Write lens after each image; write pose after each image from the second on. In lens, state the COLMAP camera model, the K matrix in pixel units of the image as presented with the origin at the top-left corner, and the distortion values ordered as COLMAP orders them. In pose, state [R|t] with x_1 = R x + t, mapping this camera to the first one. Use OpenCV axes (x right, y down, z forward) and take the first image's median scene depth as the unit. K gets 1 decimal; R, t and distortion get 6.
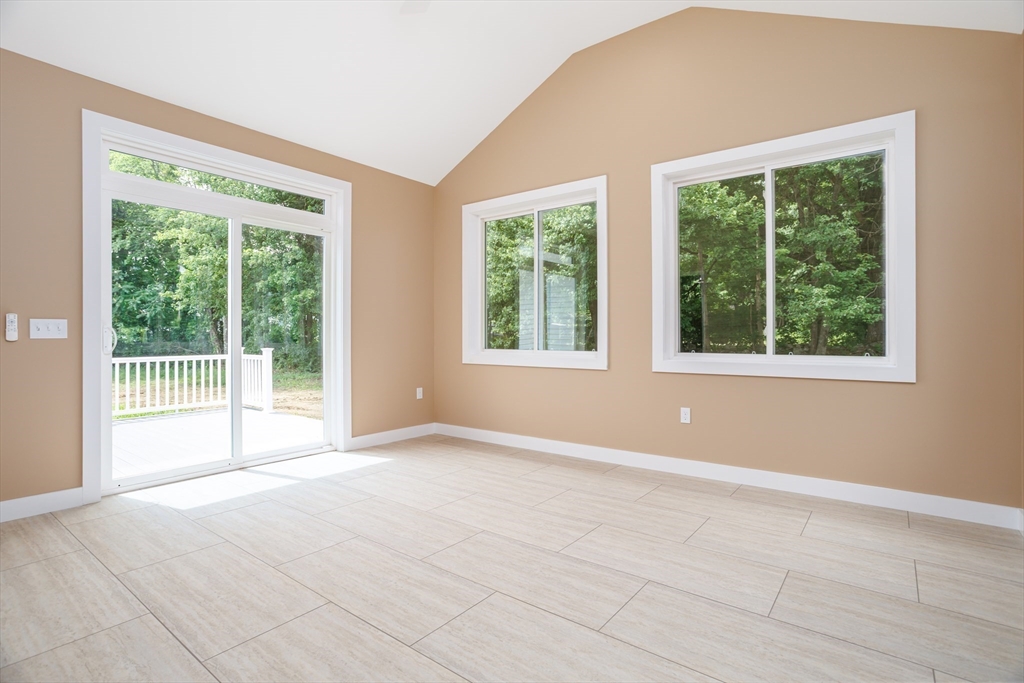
lens RADIAL K [[495.5, 0, 504.1], [0, 495.5, 336.2], [0, 0, 1]] dist [-0.044951, 0.022069]
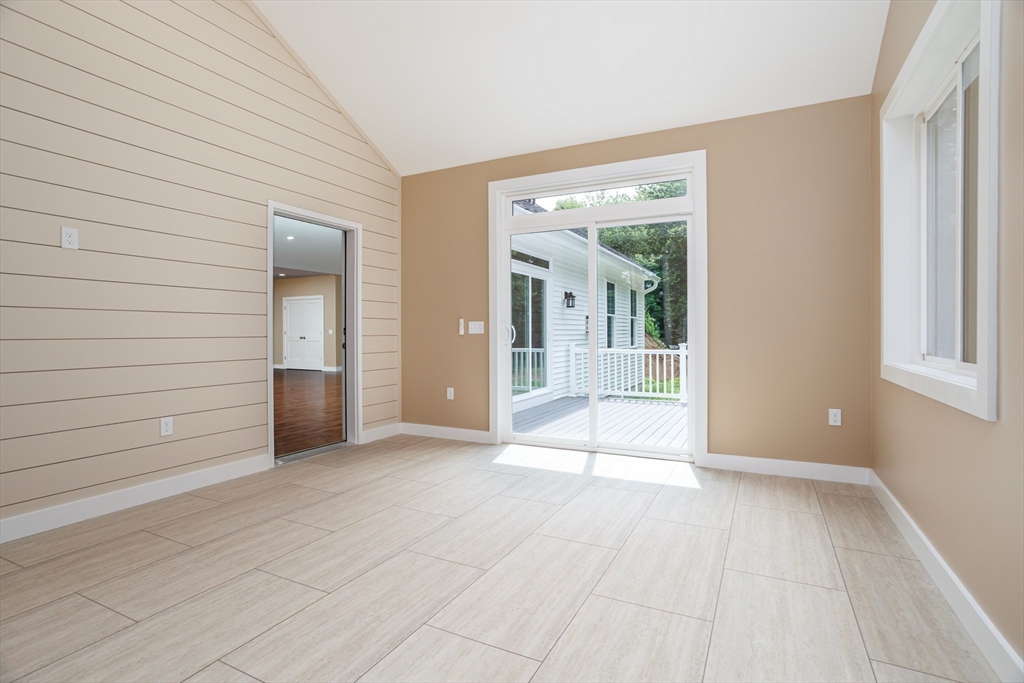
lens RADIAL K [[495.5, 0, 511.7], [0, 495.5, 336.4], [0, 0, 1]] dist [-0.044951, 0.022069]
pose [[0.205658, 0.008859, -0.978584, 0.684396], [0.002667, 0.999950, 0.009613, -0.002105], [0.978620, -0.004587, 0.205624, 0.781506]]
